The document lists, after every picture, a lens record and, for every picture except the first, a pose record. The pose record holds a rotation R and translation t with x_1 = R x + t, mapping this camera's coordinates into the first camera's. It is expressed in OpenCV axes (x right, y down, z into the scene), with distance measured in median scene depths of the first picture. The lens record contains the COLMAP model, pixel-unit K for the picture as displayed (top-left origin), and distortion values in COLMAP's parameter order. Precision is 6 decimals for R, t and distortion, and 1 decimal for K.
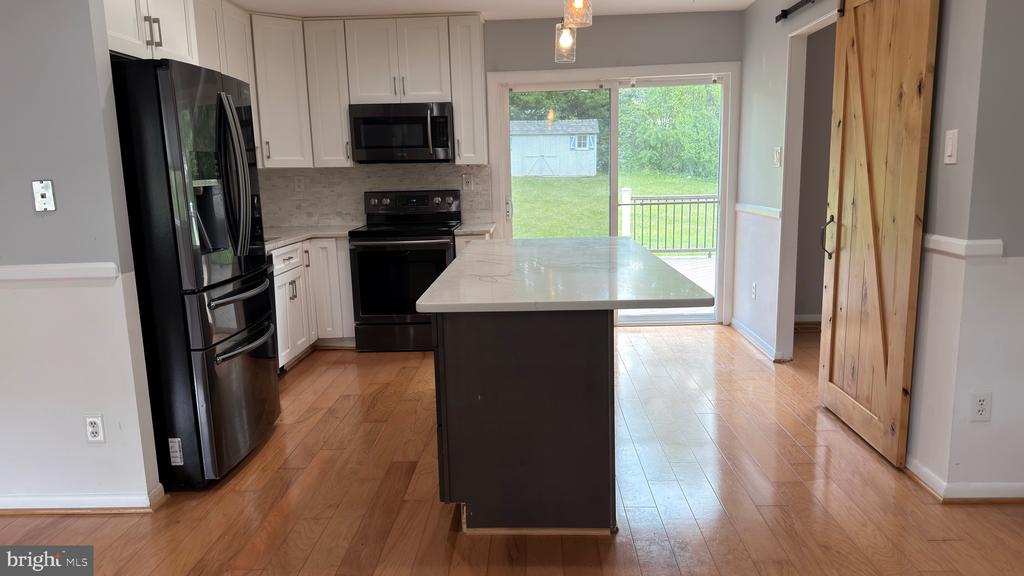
lens RADIAL K [[733.1, 0, 512.0], [0, 733.1, 288.0], [0, 0, 1]] dist [0.114064, -0.235603]
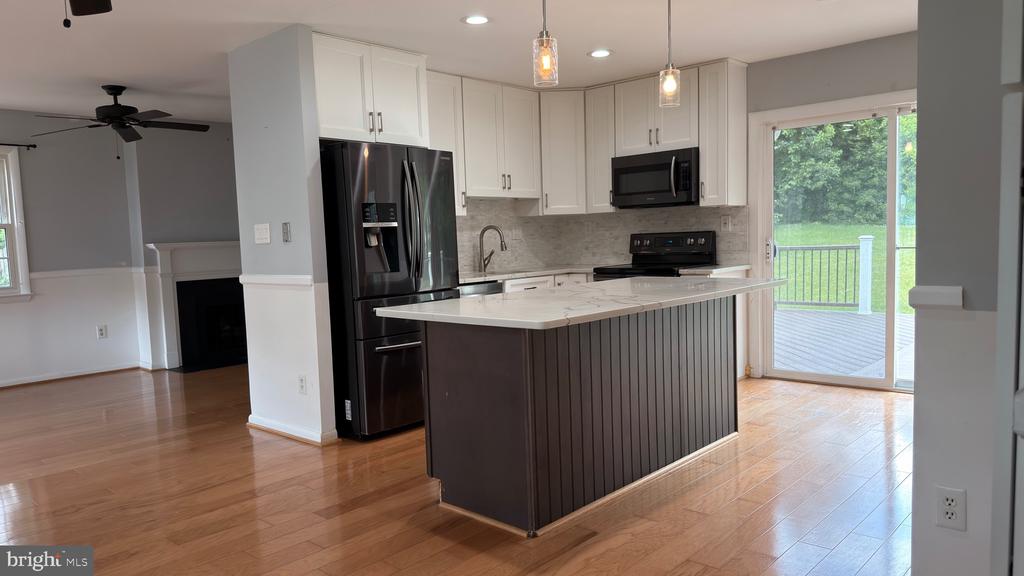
lens RADIAL K [[733.1, 0, 512.0], [0, 733.1, 288.0], [0, 0, 1]] dist [0.114064, -0.235603]
pose [[0.744902, 0.044688, -0.665675, 0.424373], [-0.089230, 0.995463, -0.033023, 0.002402], [0.661180, 0.083997, 0.745511, 0.072378]]
